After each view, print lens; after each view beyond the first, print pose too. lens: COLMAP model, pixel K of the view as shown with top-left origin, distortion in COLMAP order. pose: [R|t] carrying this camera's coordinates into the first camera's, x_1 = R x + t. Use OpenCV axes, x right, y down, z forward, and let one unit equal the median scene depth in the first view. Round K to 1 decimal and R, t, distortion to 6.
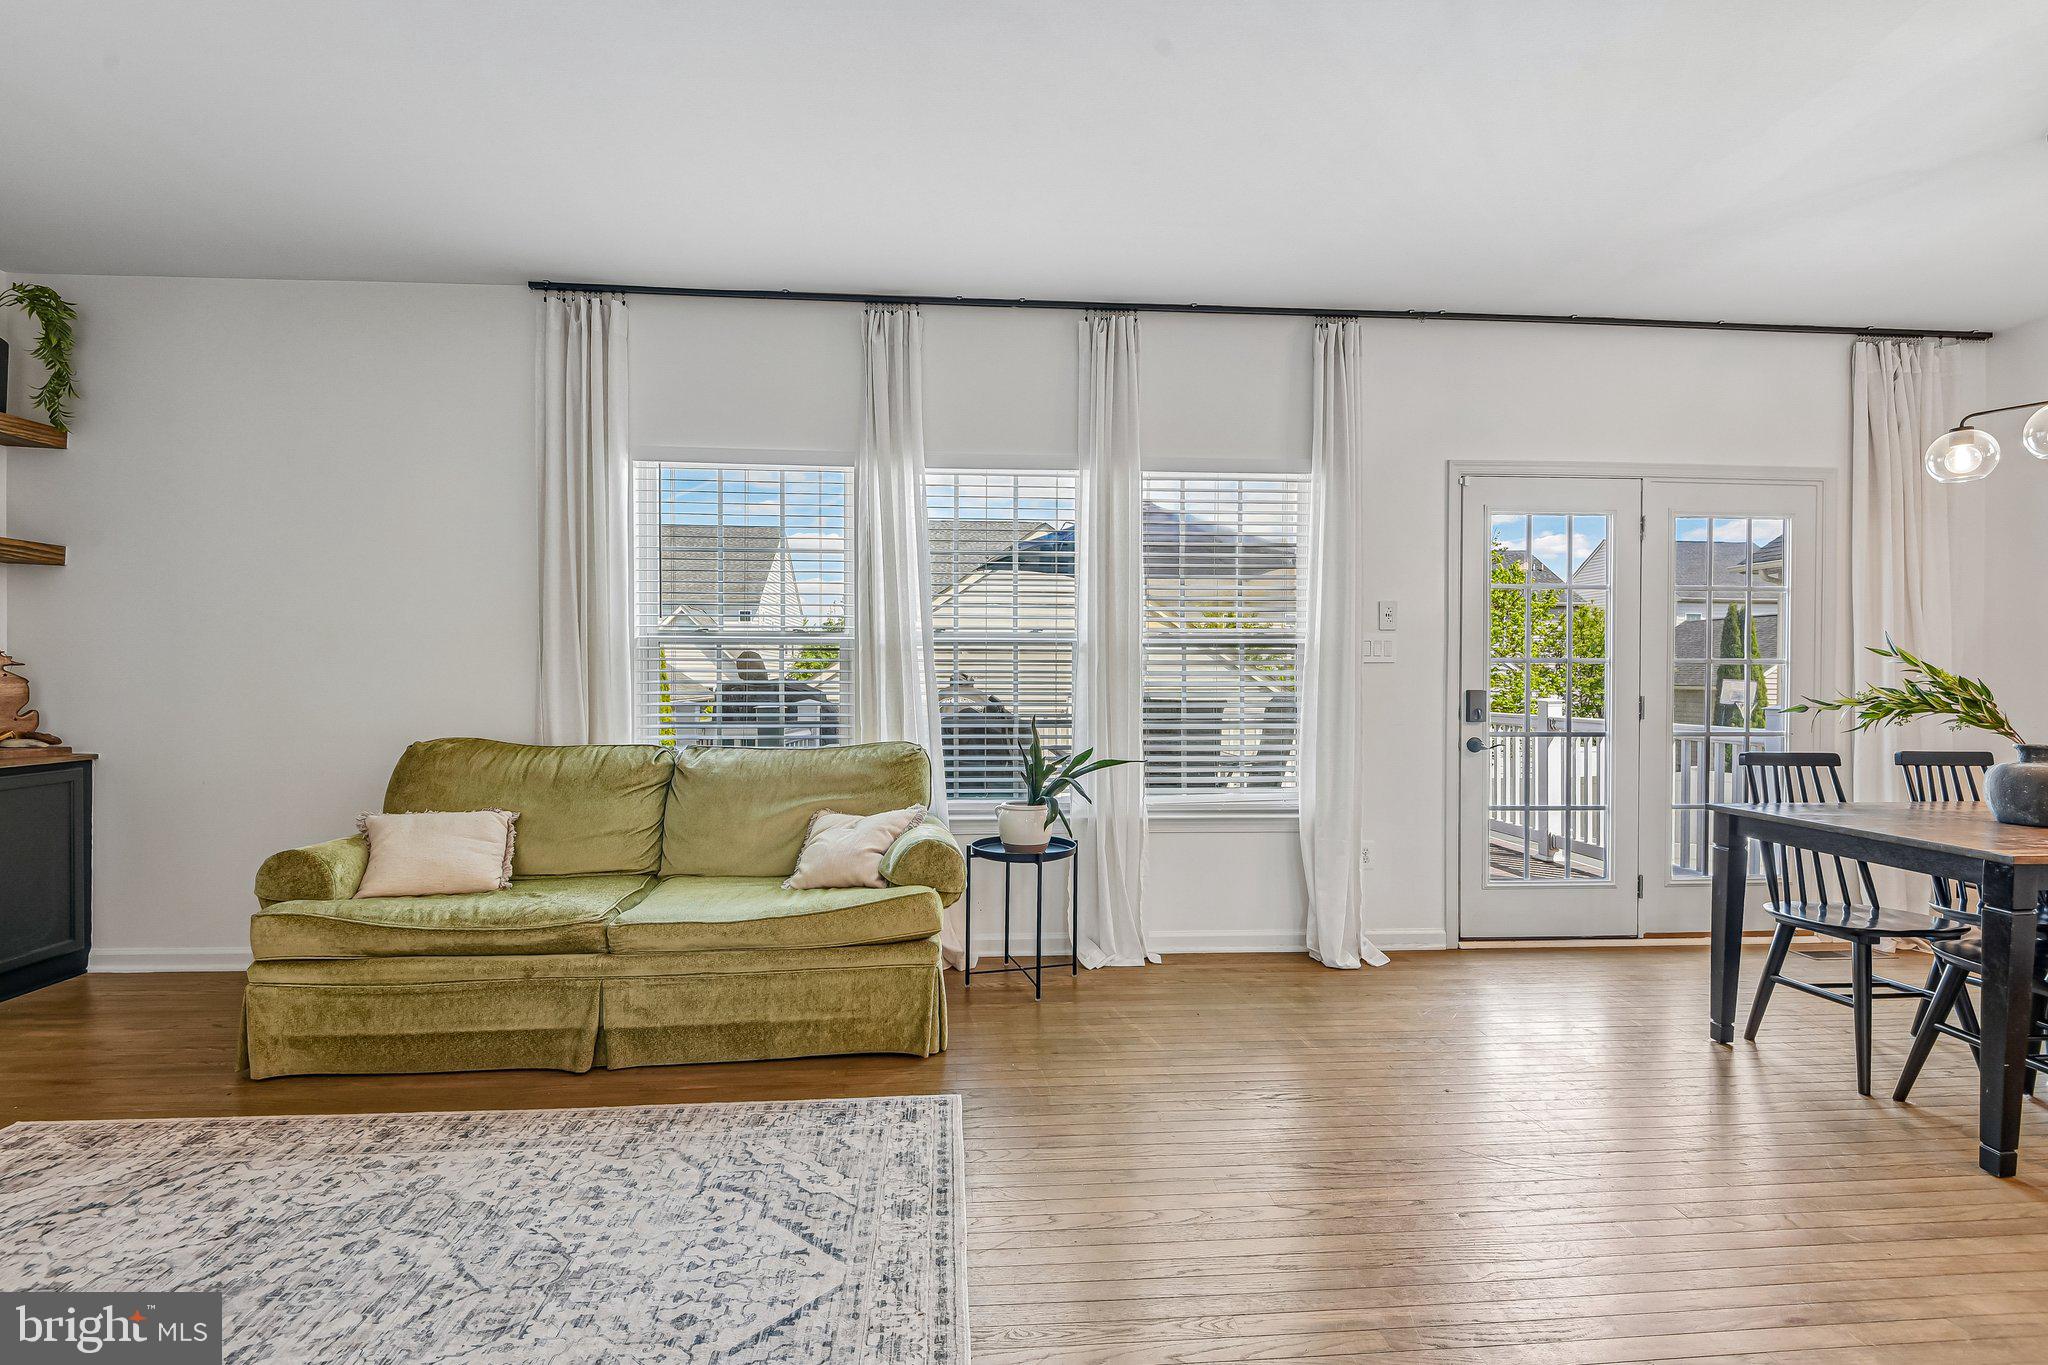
lens RADIAL K [[942.3, 0, 1020.4], [0, 942.3, 683.0], [0, 0, 1]] dist [0.009478, -0.011252]
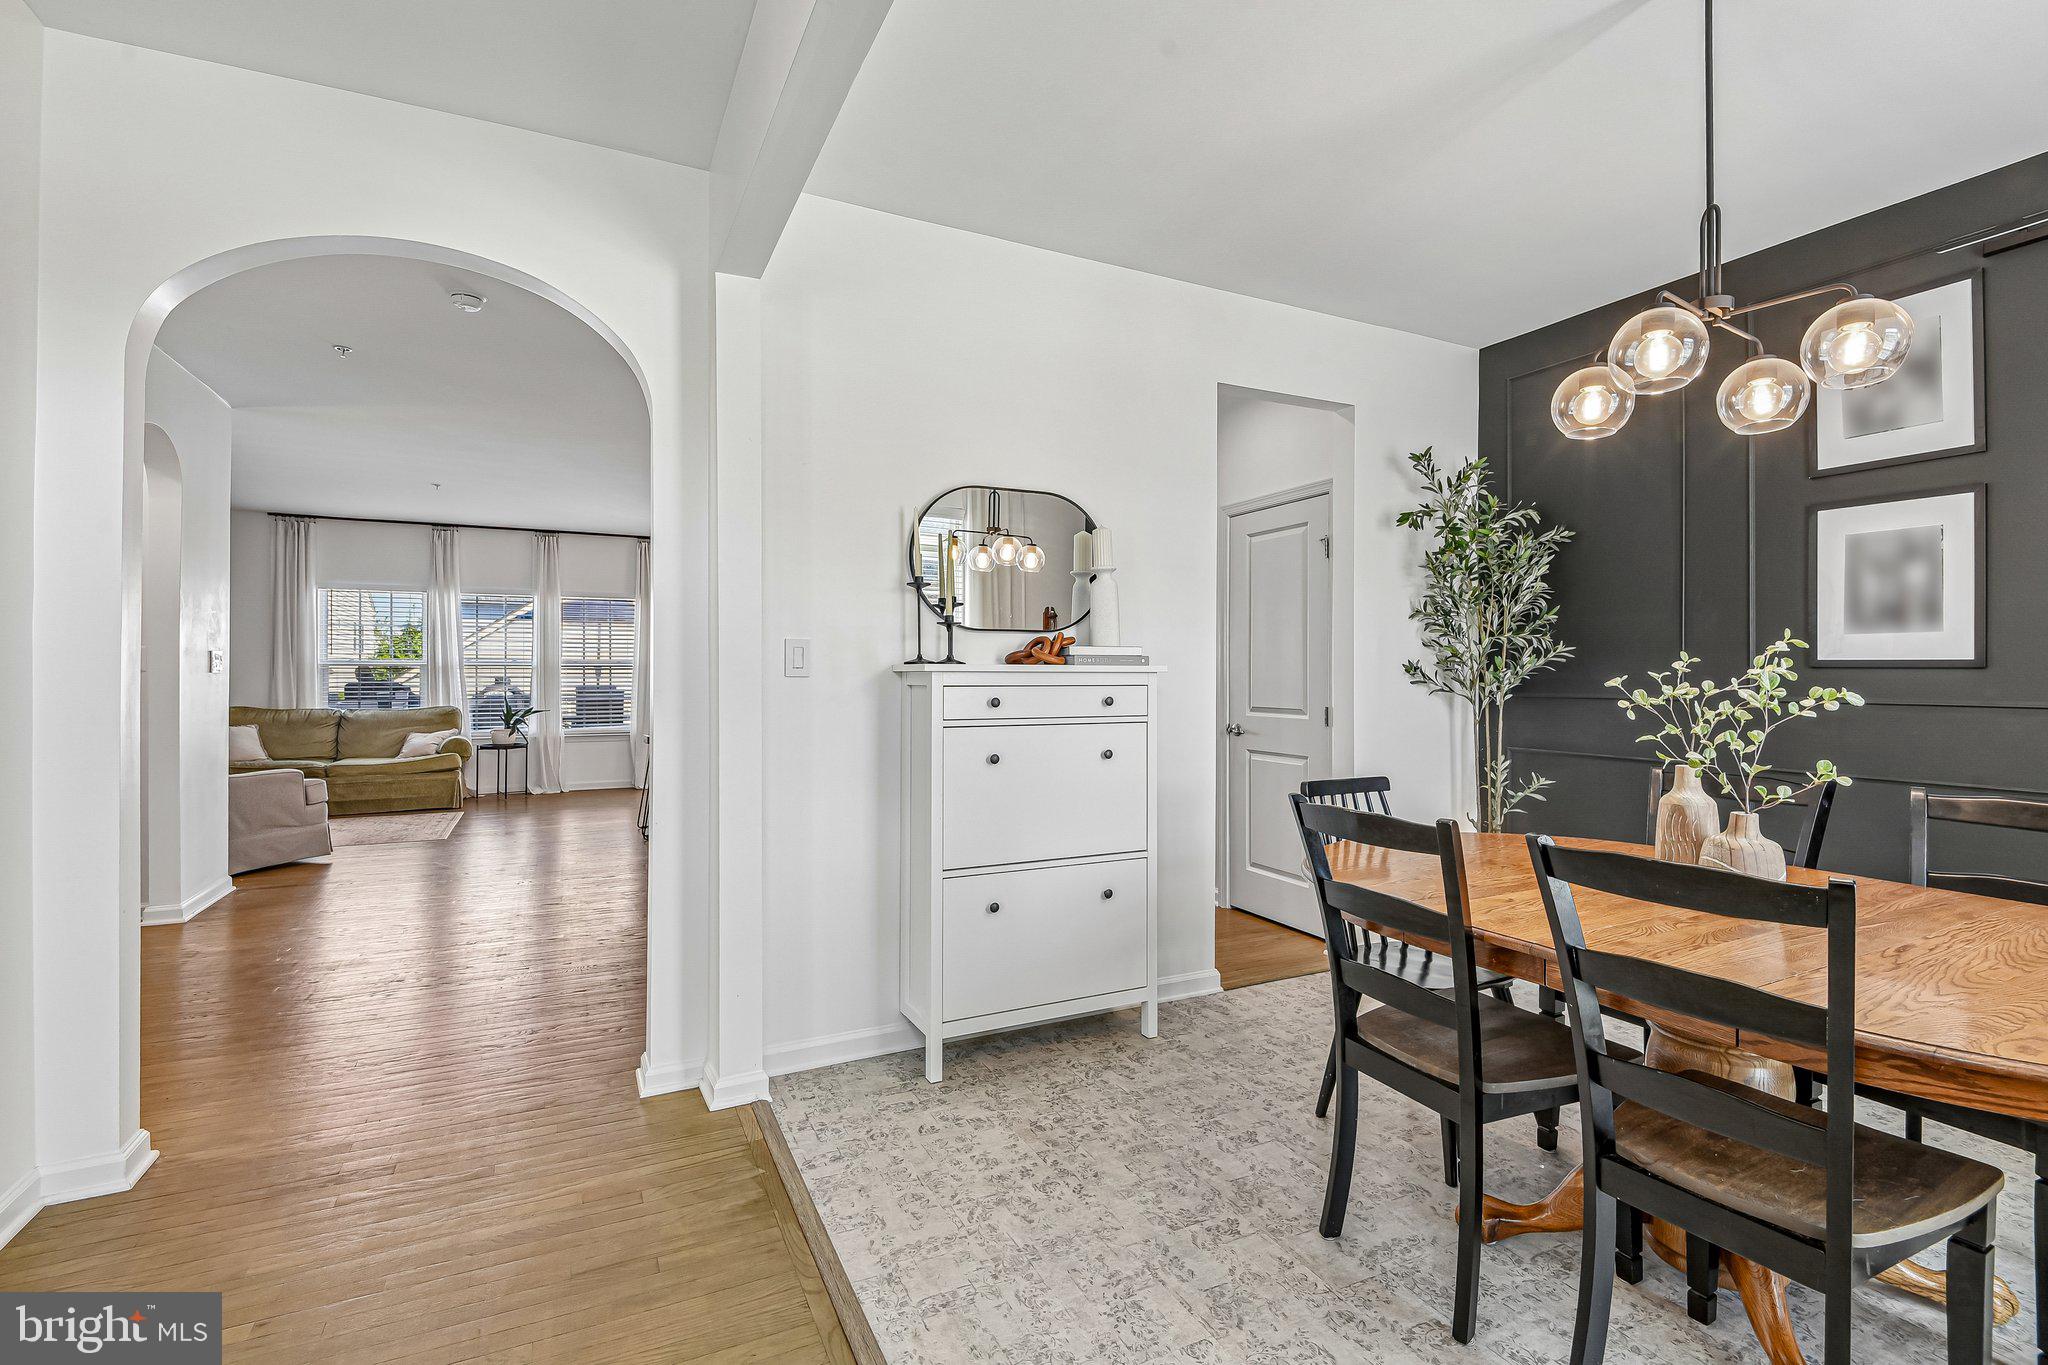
lens RADIAL K [[942.3, 0, 1026.3], [0, 942.3, 663.6], [0, 0, 1]] dist [0.009478, -0.011252]
pose [[0.924706, -0.000066, 0.380683, 0.345466], [0.005639, 0.999893, -0.013525, -0.007382], [-0.380641, 0.014653, 0.924607, -1.939651]]
